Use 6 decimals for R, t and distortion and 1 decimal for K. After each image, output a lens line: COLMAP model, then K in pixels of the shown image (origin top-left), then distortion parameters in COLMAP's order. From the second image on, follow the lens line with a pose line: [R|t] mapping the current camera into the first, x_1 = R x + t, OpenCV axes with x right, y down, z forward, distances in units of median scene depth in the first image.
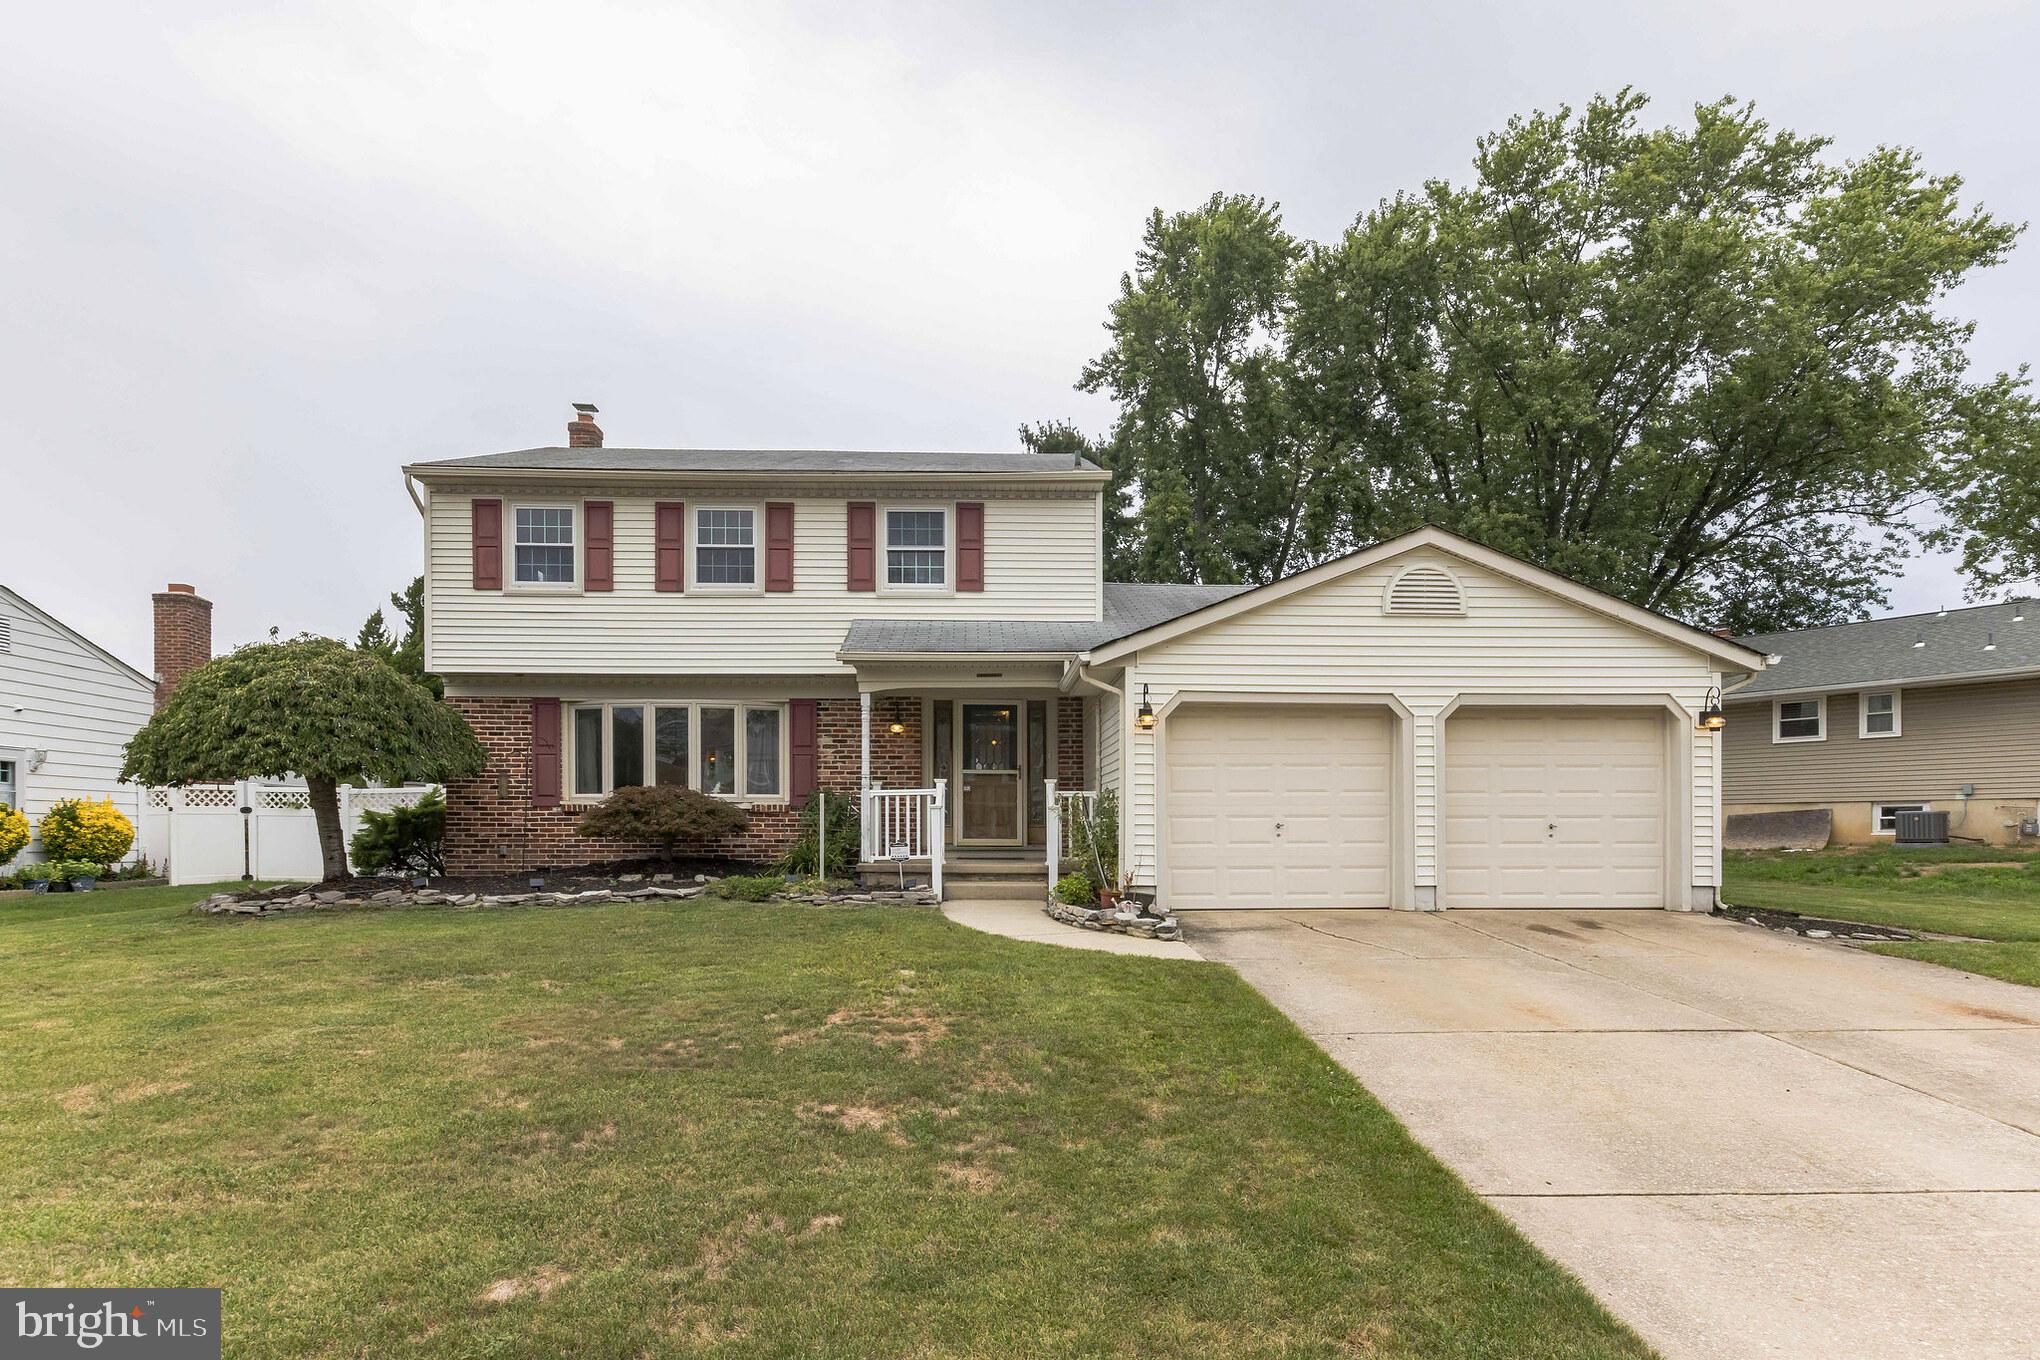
lens RADIAL K [[1102.3, 0, 1019.3], [0, 1102.3, 832.2], [0, 0, 1]] dist [0.006491, -0.000070]
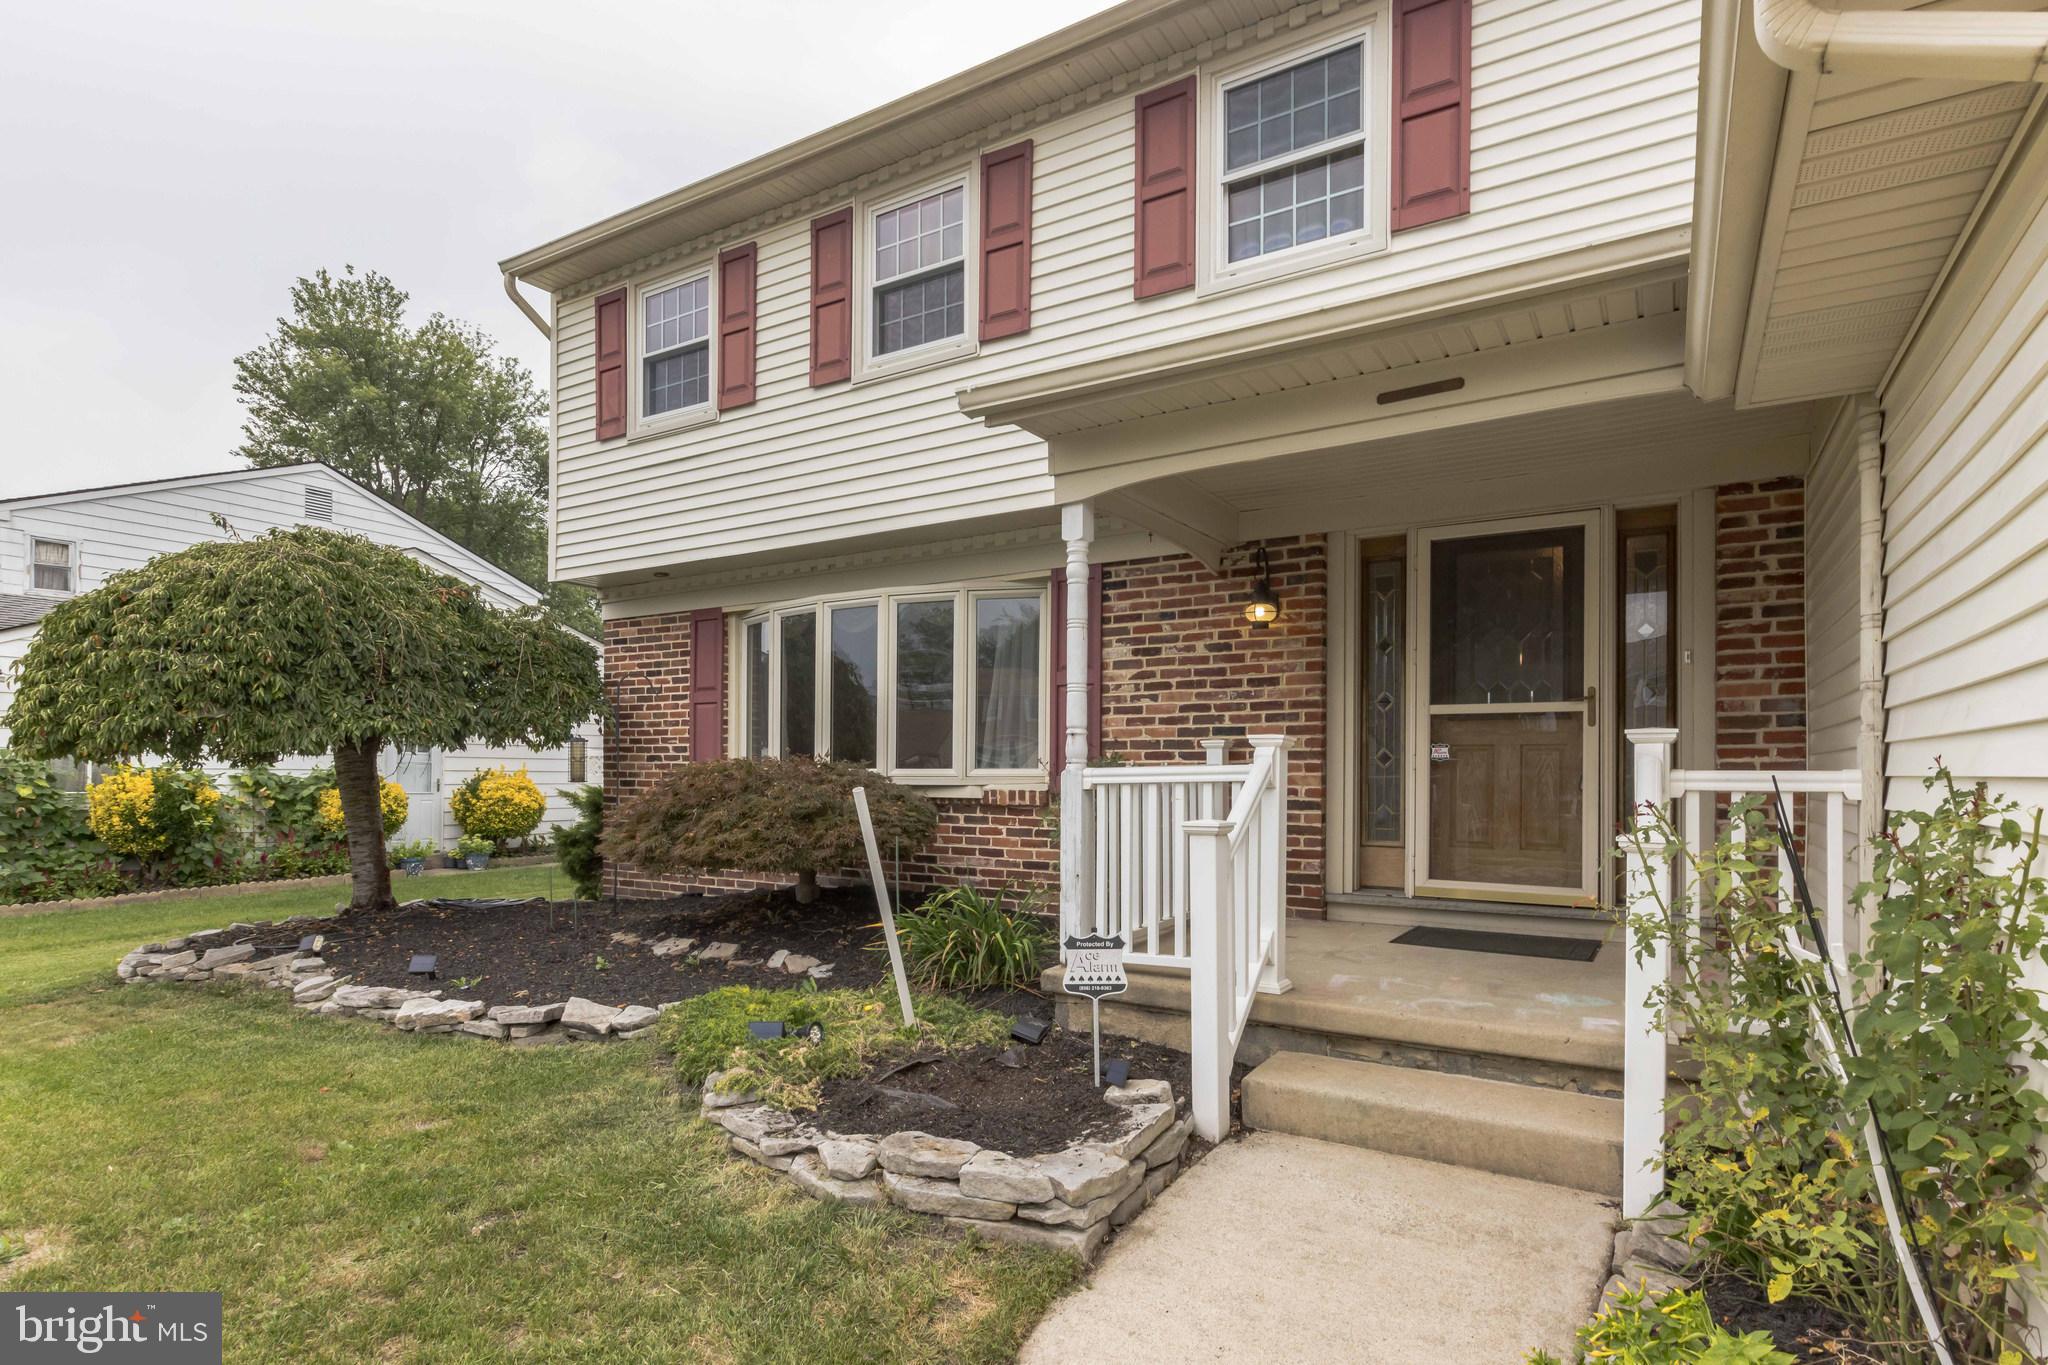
lens RADIAL K [[1032.7, 0, 1055.9], [0, 1032.7, 770.4], [0, 0, 1]] dist [0.002042, 0.000192]
pose [[0.840395, 0.000122, -0.541974, 0.038537], [-0.002535, 0.999990, -0.003706, -0.032885], [0.541968, 0.004488, 0.840387, 0.641516]]
